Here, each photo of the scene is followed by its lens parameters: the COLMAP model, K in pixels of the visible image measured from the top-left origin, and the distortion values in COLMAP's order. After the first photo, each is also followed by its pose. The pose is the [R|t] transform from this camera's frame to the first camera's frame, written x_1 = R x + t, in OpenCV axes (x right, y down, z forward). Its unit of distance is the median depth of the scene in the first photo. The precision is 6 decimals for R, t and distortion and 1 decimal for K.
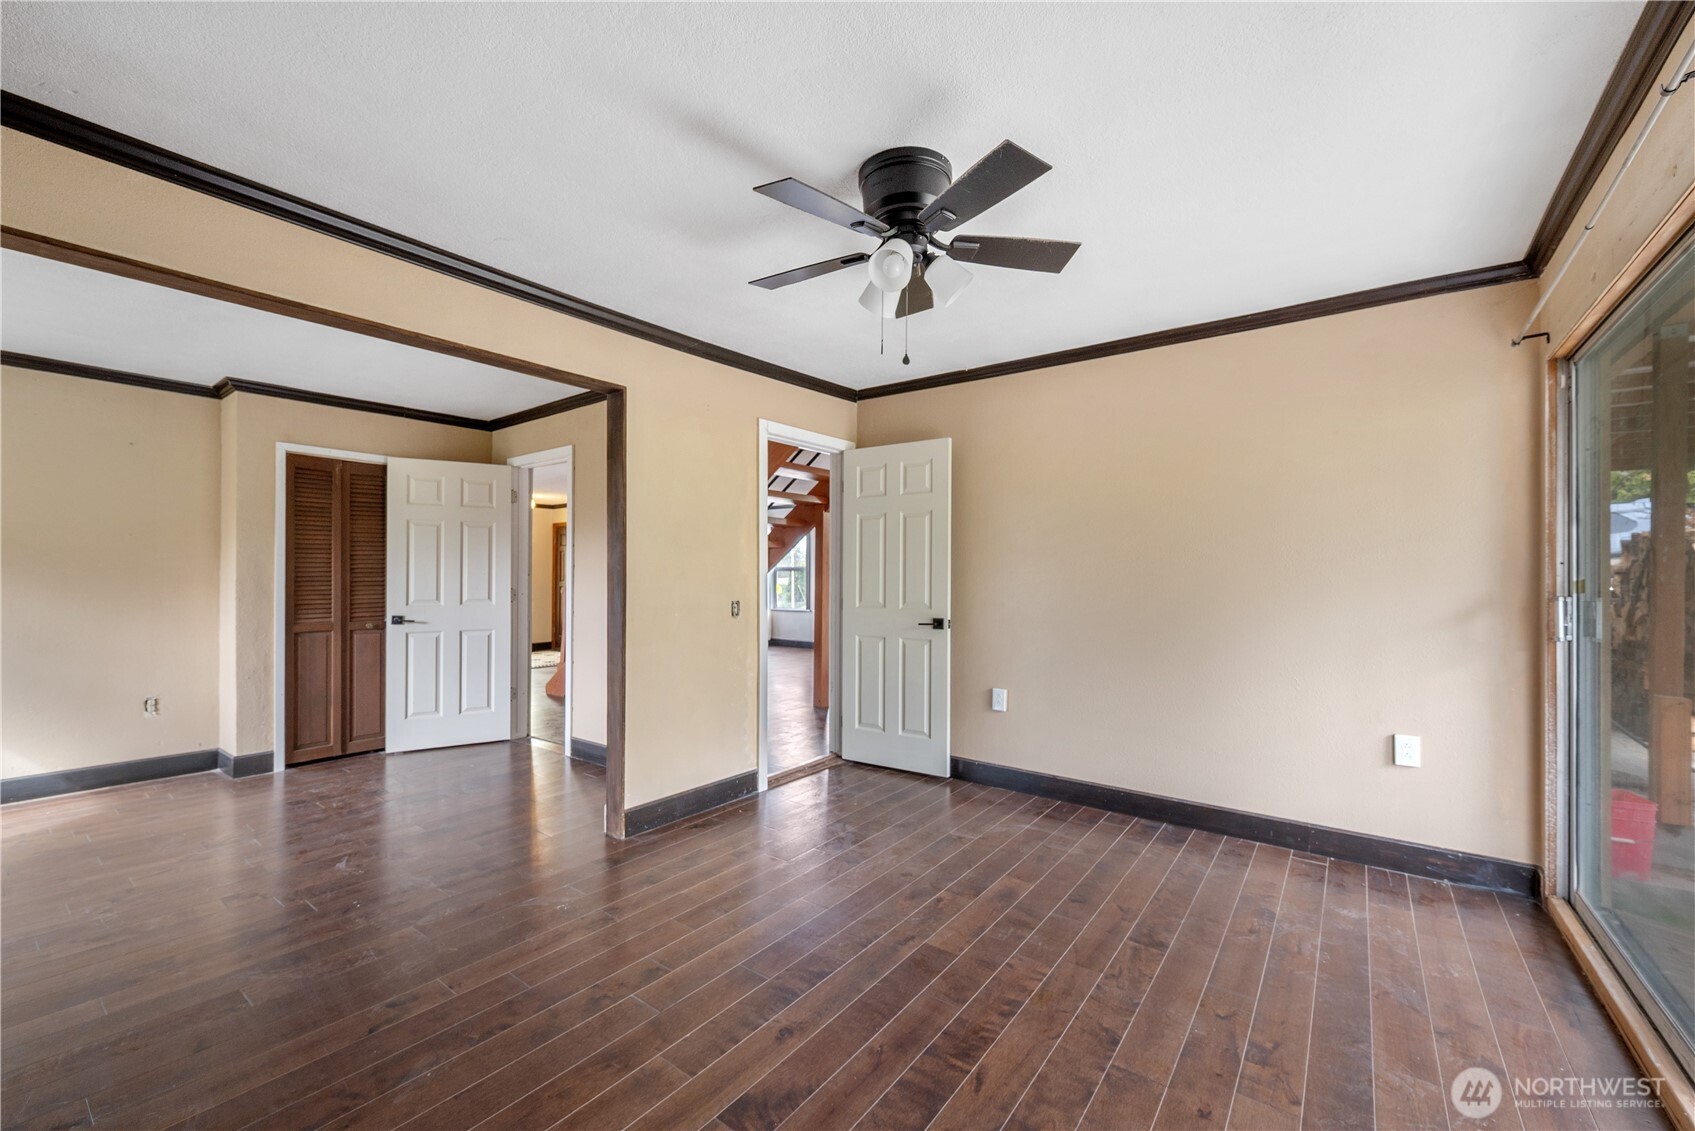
lens RADIAL K [[666.8, 0, 835.7], [0, 666.8, 578.0], [0, 0, 1]] dist [-0.000823, 0.000616]
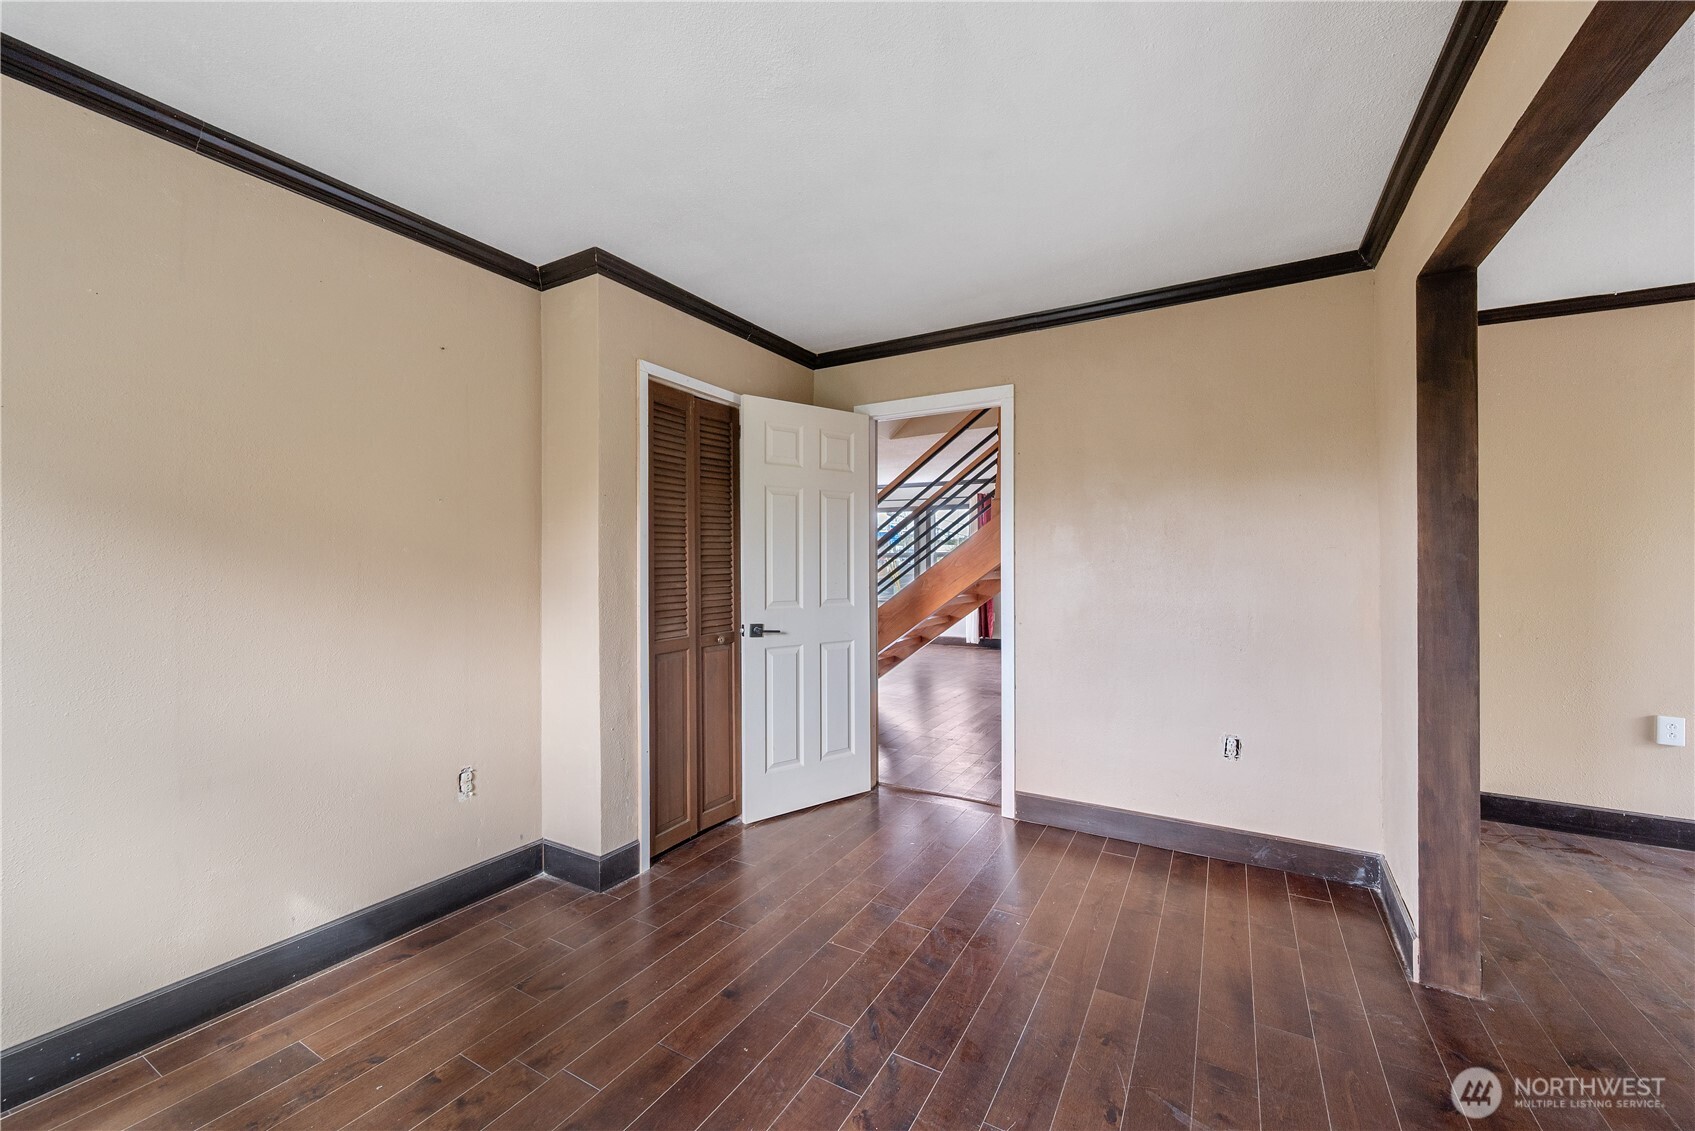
lens RADIAL K [[666.8, 0, 852.7], [0, 666.8, 559.2], [0, 0, 1]] dist [-0.000823, 0.000616]
pose [[0.991304, 0.003692, 0.131542, -0.680697], [-0.003480, 0.999992, -0.001842, -0.010256], [-0.131548, 0.001368, 0.991309, 0.315791]]
